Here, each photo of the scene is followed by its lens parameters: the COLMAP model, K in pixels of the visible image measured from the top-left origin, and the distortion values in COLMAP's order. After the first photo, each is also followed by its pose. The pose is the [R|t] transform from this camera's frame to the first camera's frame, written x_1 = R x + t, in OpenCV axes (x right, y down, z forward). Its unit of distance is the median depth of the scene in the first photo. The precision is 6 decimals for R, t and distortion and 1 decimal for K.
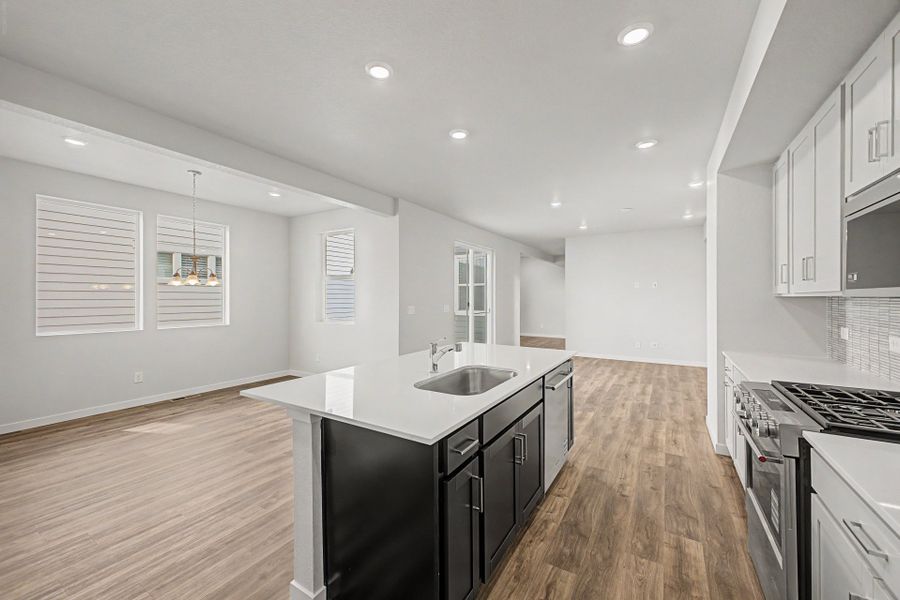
lens RADIAL K [[355.1, 0, 450.5], [0, 355.1, 296.2], [0, 0, 1]] dist [0.015608, -0.003937]
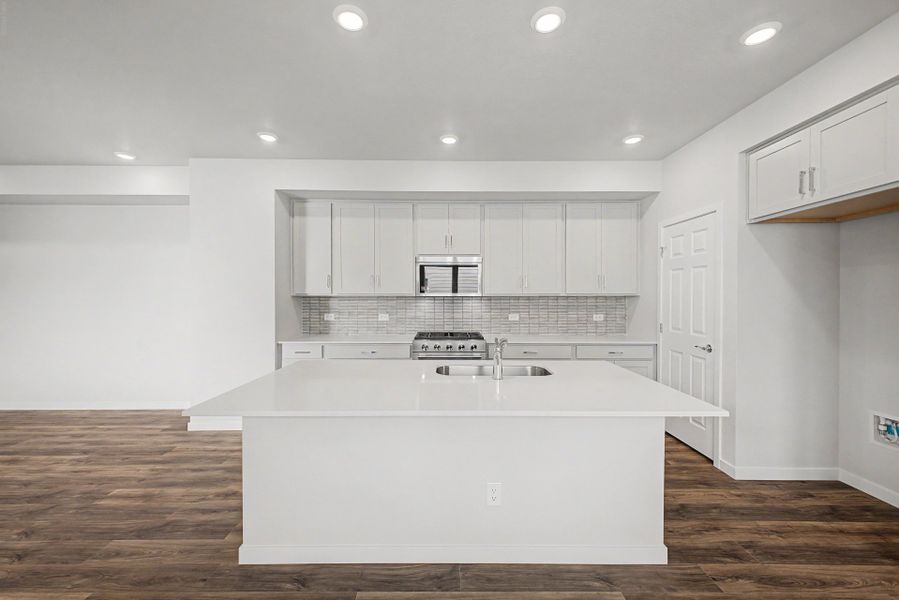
lens RADIAL K [[354.7, 0, 450.4], [0, 354.7, 296.6], [0, 0, 1]] dist [0.015608, -0.003937]
pose [[-0.525538, 0.000334, 0.850770, -0.449207], [-0.003189, 0.999992, -0.002363, 0.003821], [-0.850764, -0.003955, -0.525533, 0.923969]]
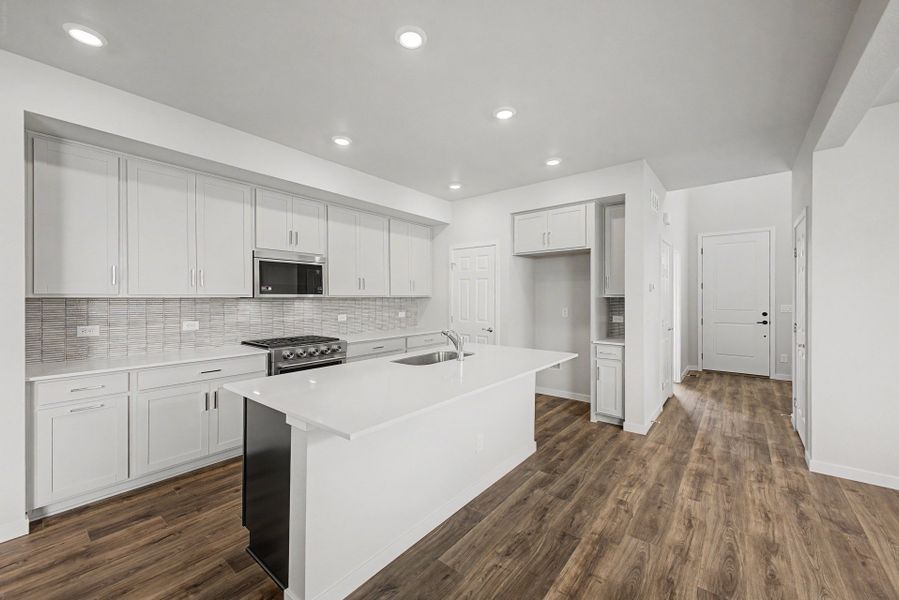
lens RADIAL K [[354.7, 0, 450.3], [0, 354.7, 297.6], [0, 0, 1]] dist [0.015608, -0.003937]
pose [[-0.991340, 0.002065, 0.131305, -0.102270], [0.001743, 0.999995, -0.002569, 0.002937], [-0.131309, -0.002318, -0.991339, 1.279764]]
